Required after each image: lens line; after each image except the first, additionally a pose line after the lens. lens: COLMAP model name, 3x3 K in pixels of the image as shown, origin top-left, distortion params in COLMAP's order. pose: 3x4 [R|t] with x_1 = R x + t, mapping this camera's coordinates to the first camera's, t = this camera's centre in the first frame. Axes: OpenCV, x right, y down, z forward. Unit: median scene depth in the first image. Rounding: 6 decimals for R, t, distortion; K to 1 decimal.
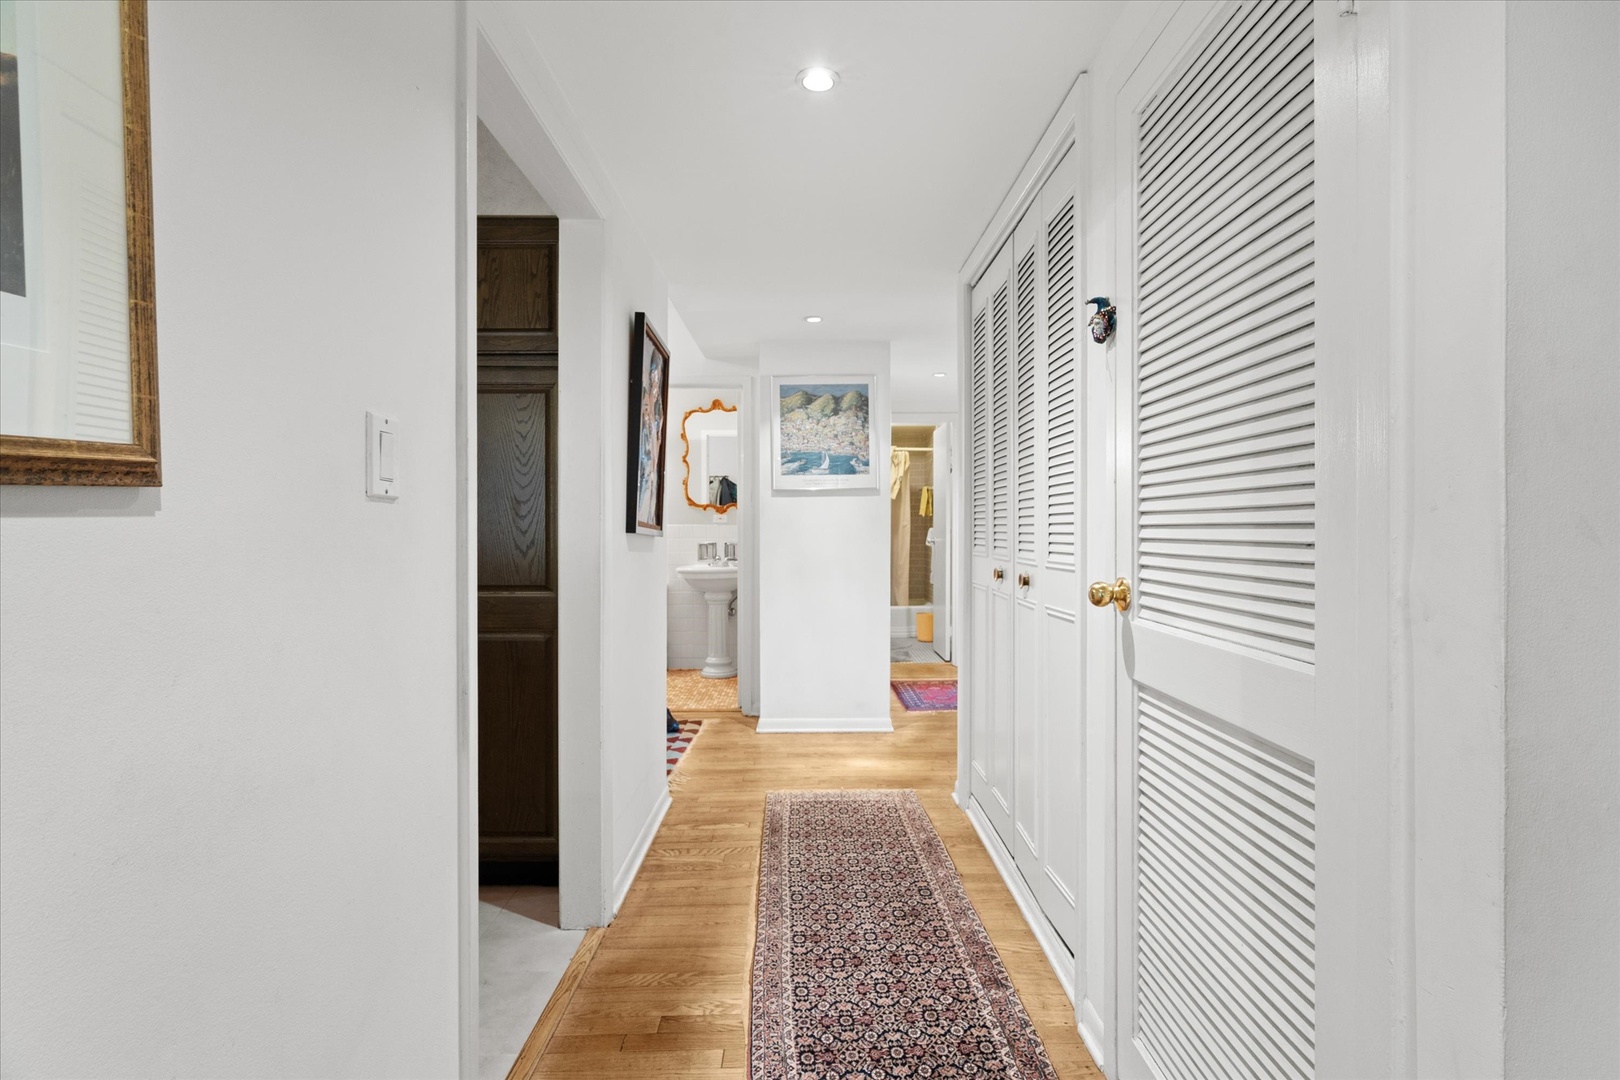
lens RADIAL K [[734.9, 0, 808.7], [0, 734.9, 537.7], [0, 0, 1]] dist [0.001260, 0.002046]
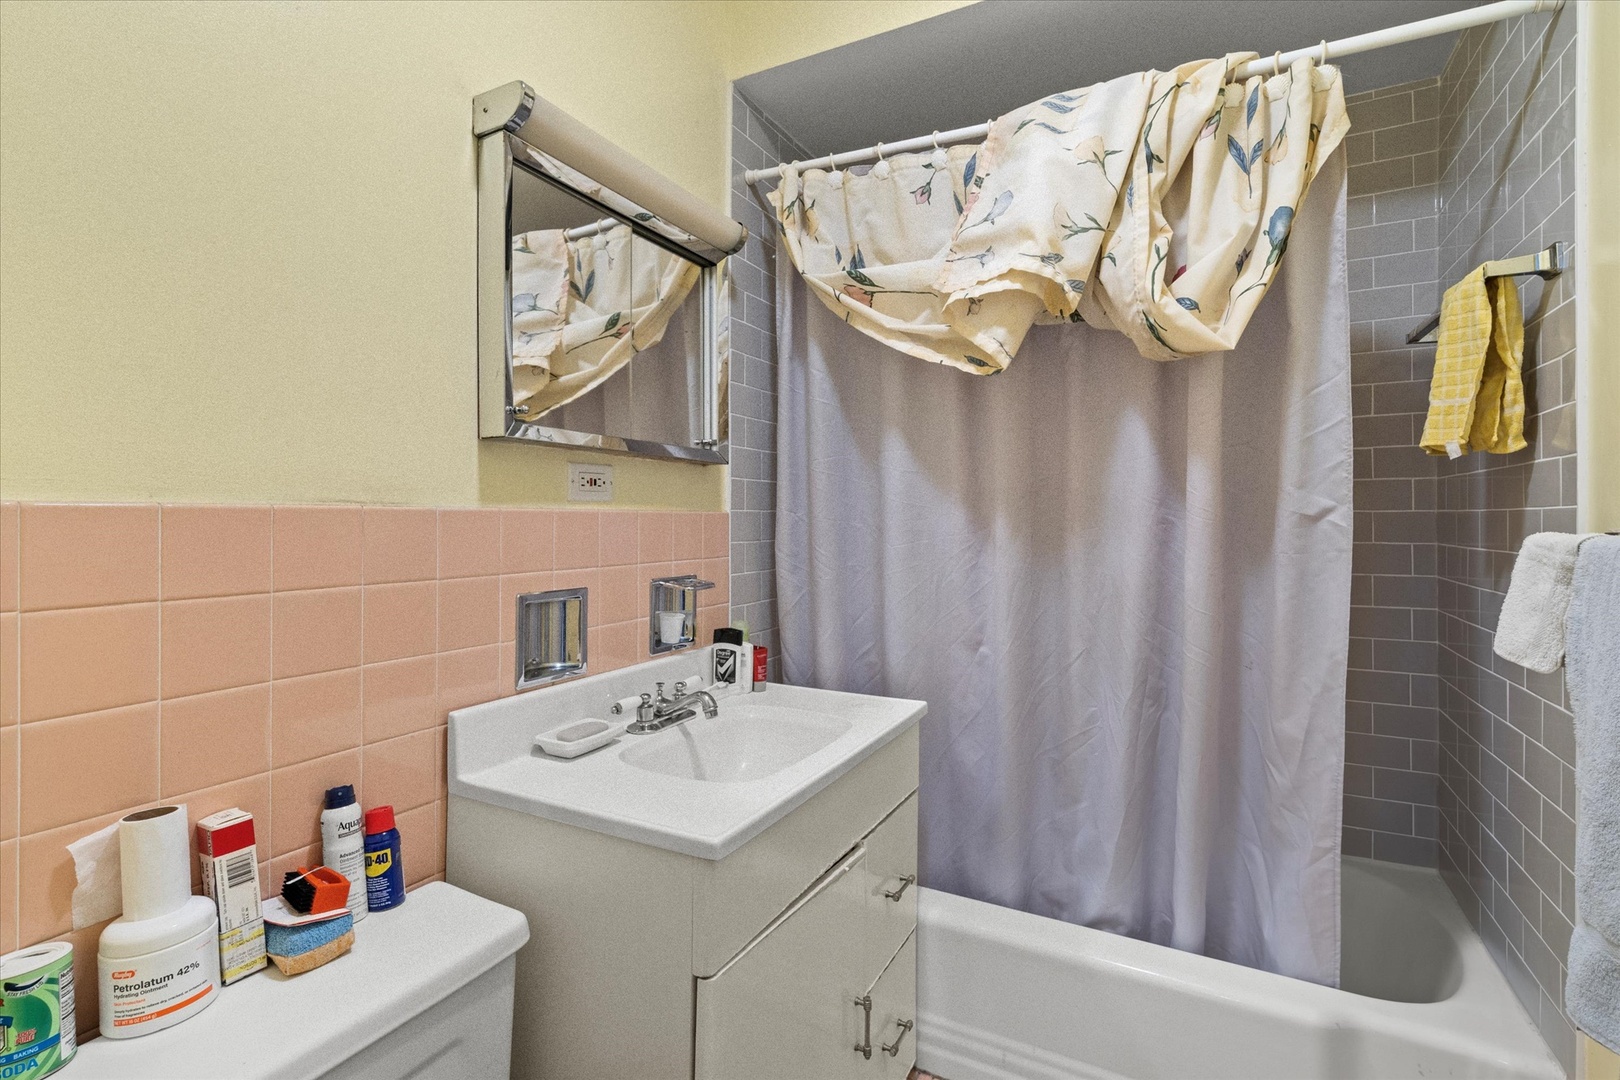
lens RADIAL K [[734.9, 0, 810.1], [0, 734.9, 532.0], [0, 0, 1]] dist [0.001260, 0.002046]
pose [[0.879919, 0.002130, -0.475118, 0.110543], [-0.005418, 0.999970, -0.005553, -0.011763], [0.475092, 0.007460, 0.879905, 0.804646]]
